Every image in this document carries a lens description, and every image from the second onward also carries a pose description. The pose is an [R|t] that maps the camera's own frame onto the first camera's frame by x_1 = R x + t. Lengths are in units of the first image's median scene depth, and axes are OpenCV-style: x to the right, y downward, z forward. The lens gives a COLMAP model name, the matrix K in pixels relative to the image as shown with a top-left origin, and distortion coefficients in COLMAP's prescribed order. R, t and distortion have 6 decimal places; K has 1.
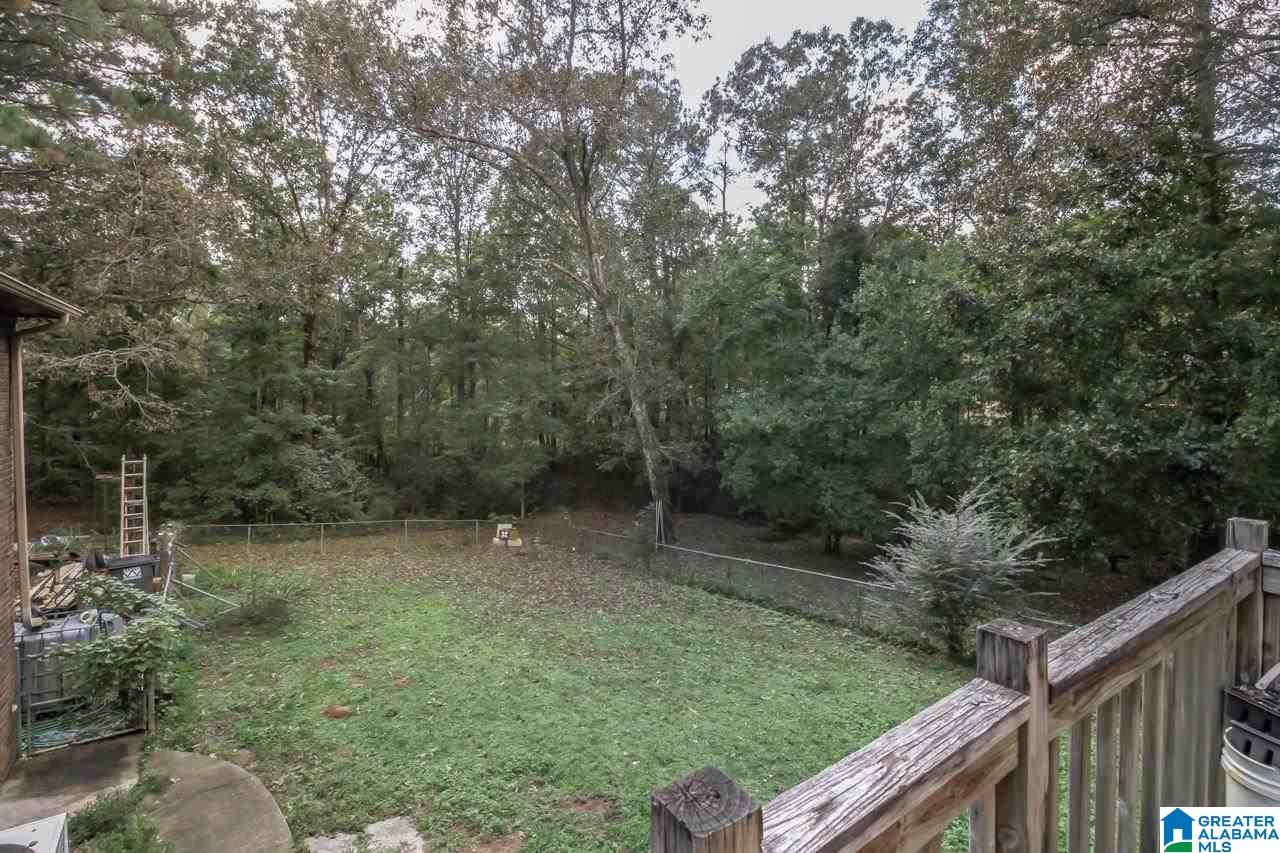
lens RADIAL K [[600.0, 0, 641.9], [0, 600.0, 403.9], [0, 0, 1]] dist [-0.001551, -0.000455]
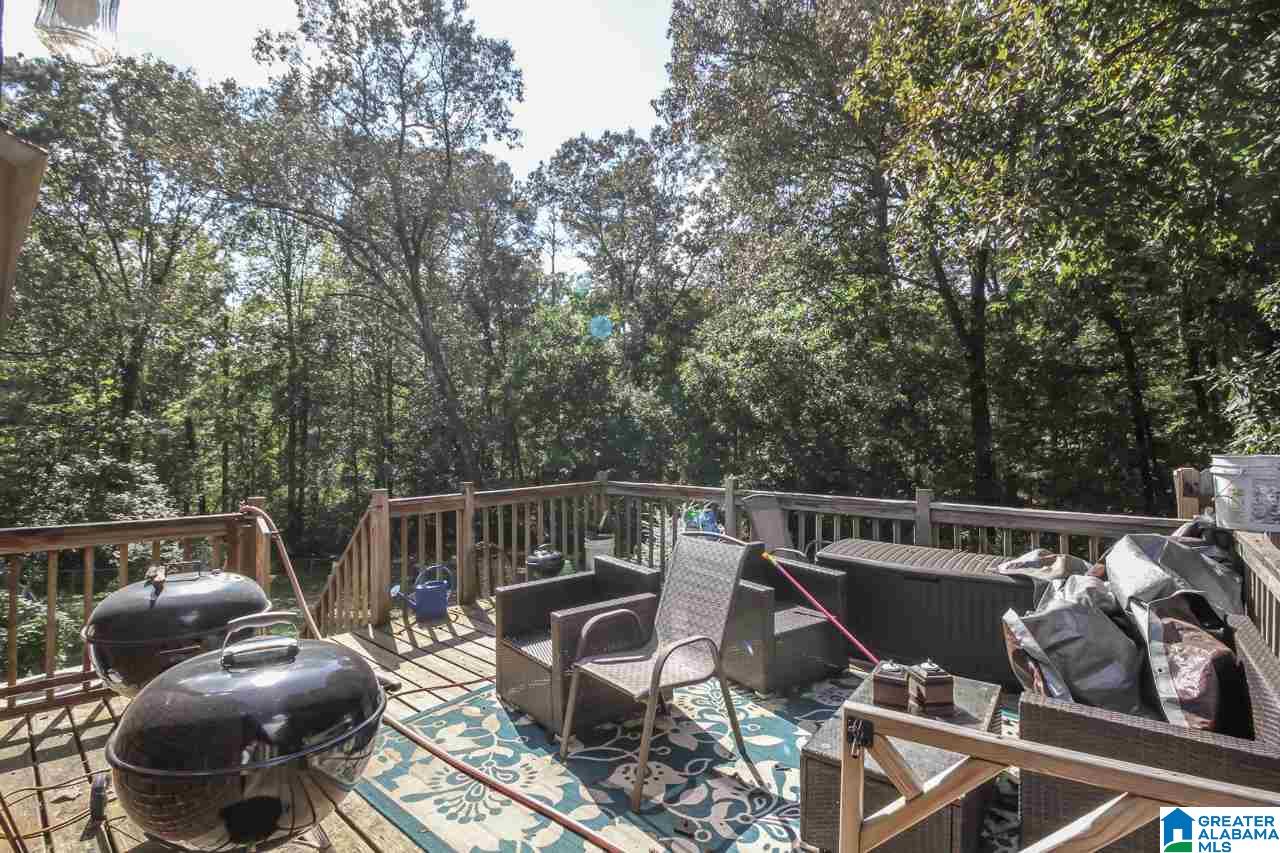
lens RADIAL K [[626.0, 0, 640.0], [0, 626.0, 426.5], [0, 0, 1]] dist [-0.014175, -0.000733]
pose [[0.974171, -0.005400, 0.225746, 0.037755], [0.014351, 0.999173, -0.038031, 0.006088], [-0.225354, 0.040289, 0.973444, -0.173067]]
